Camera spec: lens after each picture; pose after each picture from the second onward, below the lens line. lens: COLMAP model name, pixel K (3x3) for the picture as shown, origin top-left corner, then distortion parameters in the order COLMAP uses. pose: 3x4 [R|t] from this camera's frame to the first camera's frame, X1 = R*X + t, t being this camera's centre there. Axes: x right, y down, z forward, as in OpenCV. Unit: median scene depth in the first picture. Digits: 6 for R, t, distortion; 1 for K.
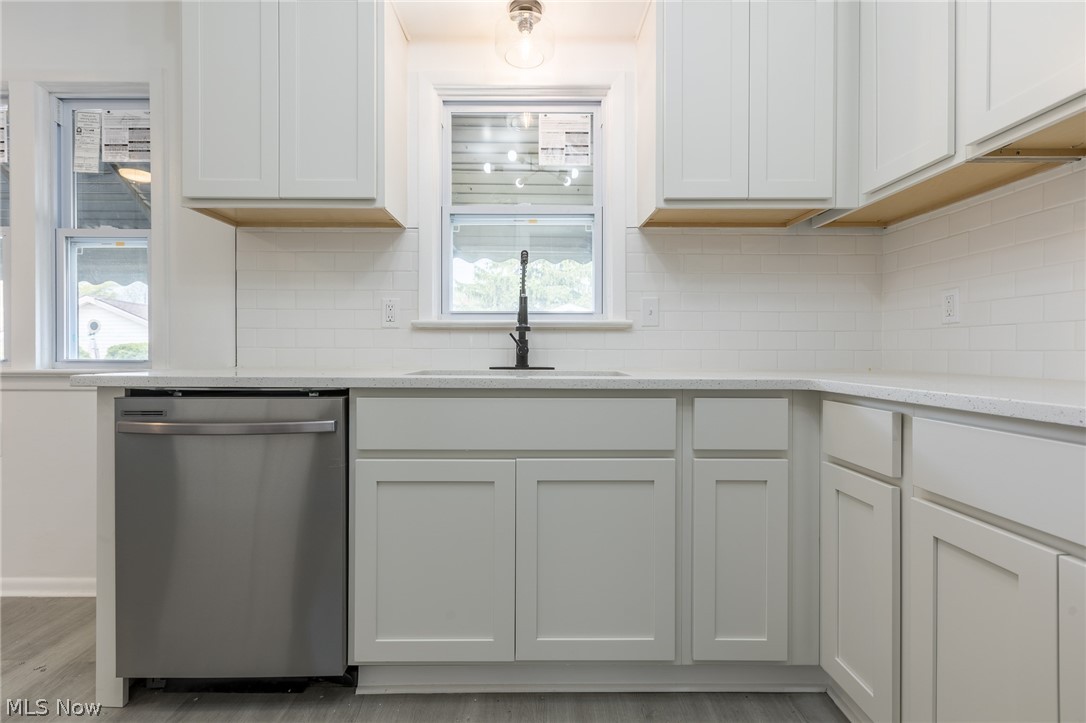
lens RADIAL K [[485.4, 0, 540.7], [0, 485.4, 353.1], [0, 0, 1]] dist [-0.004390, 0.000146]
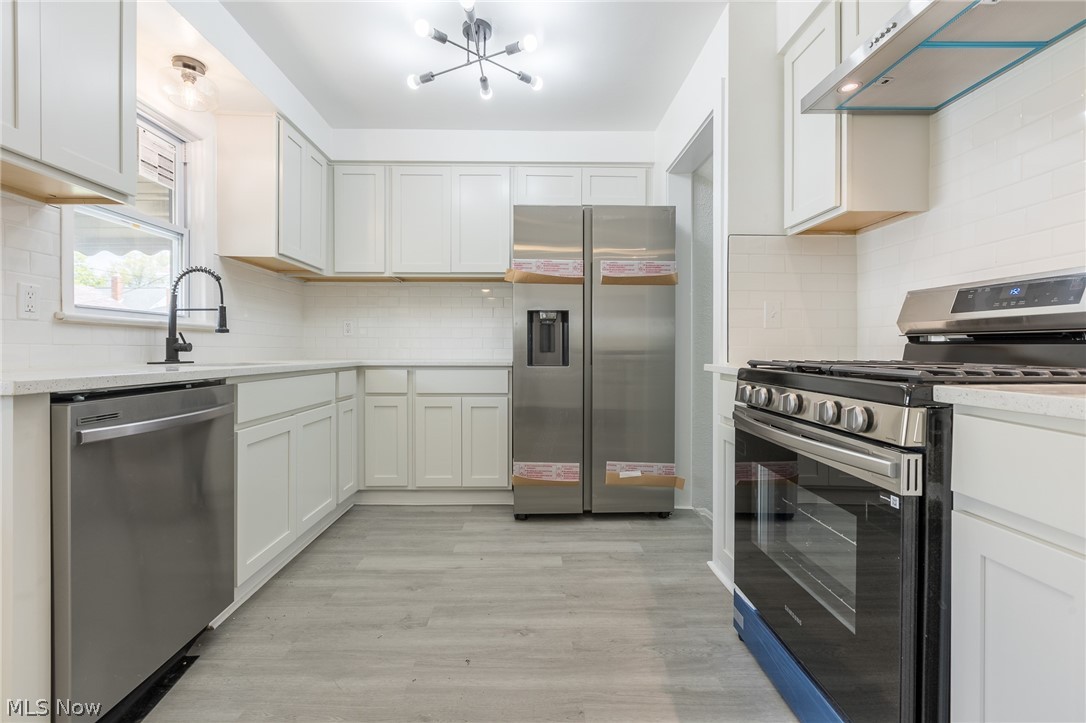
lens RADIAL K [[485.4, 0, 537.1], [0, 485.4, 353.6], [0, 0, 1]] dist [-0.004390, 0.000146]
pose [[-0.014663, -0.009769, 0.999845, -1.368087], [0.000303, 0.999952, 0.009774, -0.001744], [-0.999892, 0.000446, -0.014659, 0.174106]]
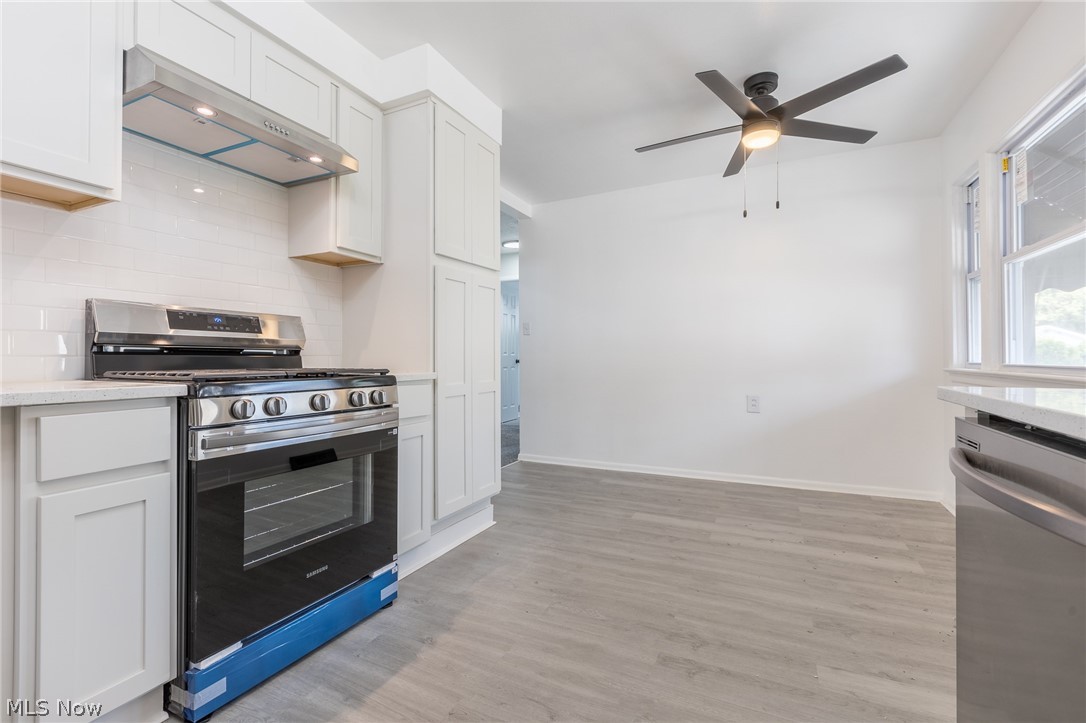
lens RADIAL K [[485.4, 0, 534.6], [0, 485.4, 356.7], [0, 0, 1]] dist [-0.004390, 0.000146]
pose [[-0.448471, 0.002515, -0.893794, 0.095937], [0.000791, 0.999997, 0.002417, -0.008608], [0.893797, 0.000377, -0.448471, 0.585750]]
